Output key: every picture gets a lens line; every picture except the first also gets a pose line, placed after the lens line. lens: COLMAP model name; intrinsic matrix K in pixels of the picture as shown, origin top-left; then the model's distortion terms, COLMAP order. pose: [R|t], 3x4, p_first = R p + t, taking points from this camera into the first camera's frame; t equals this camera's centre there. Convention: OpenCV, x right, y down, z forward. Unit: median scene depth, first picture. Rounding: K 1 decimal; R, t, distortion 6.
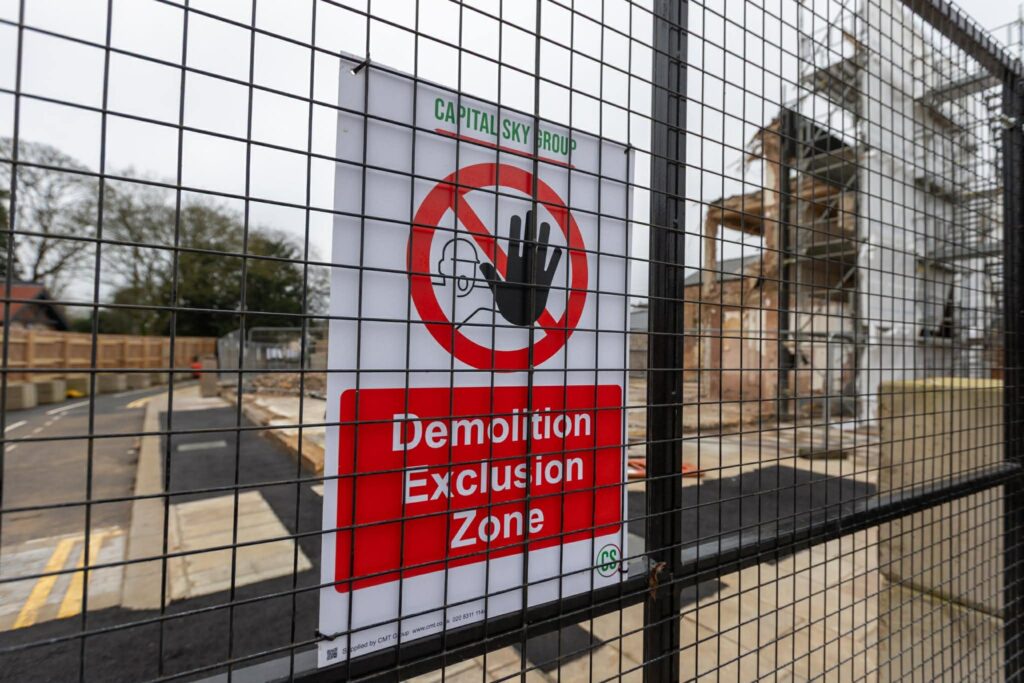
lens RADIAL K [[461.4, 0, 511.2], [0, 461.4, 322.7], [0, 0, 1]] dist [-0.001481, 0.012569]
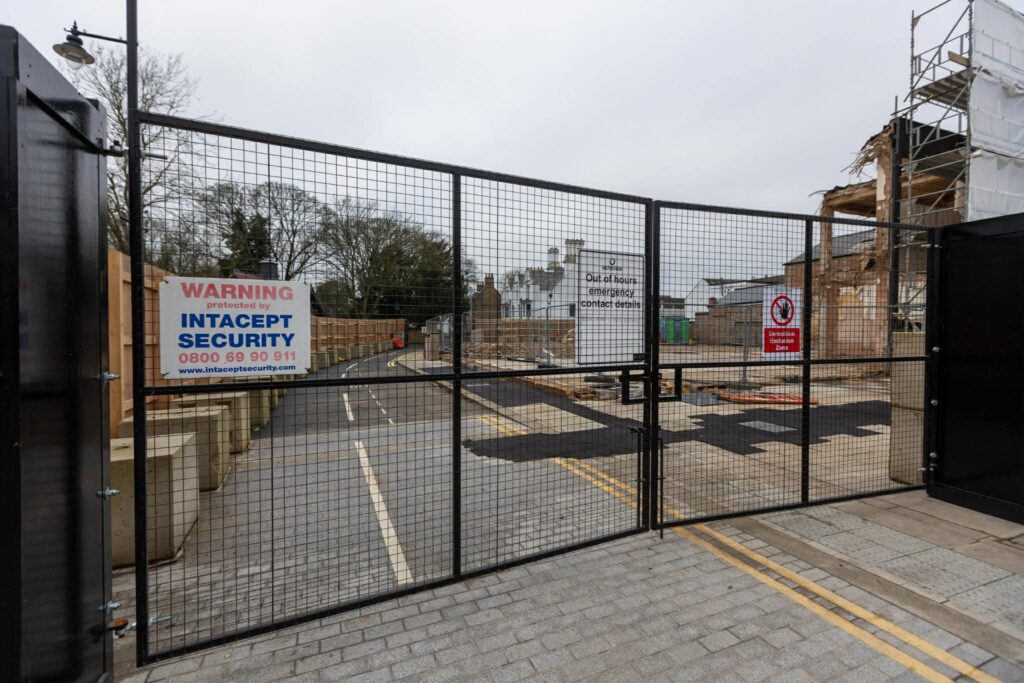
lens RADIAL K [[461.4, 0, 511.2], [0, 461.4, 322.7], [0, 0, 1]] dist [-0.001481, 0.012569]
pose [[0.980069, -0.023879, -0.197217, -2.355211], [0.034566, 0.998104, 0.050925, -0.388652], [0.195627, -0.056727, 0.979036, -5.878270]]
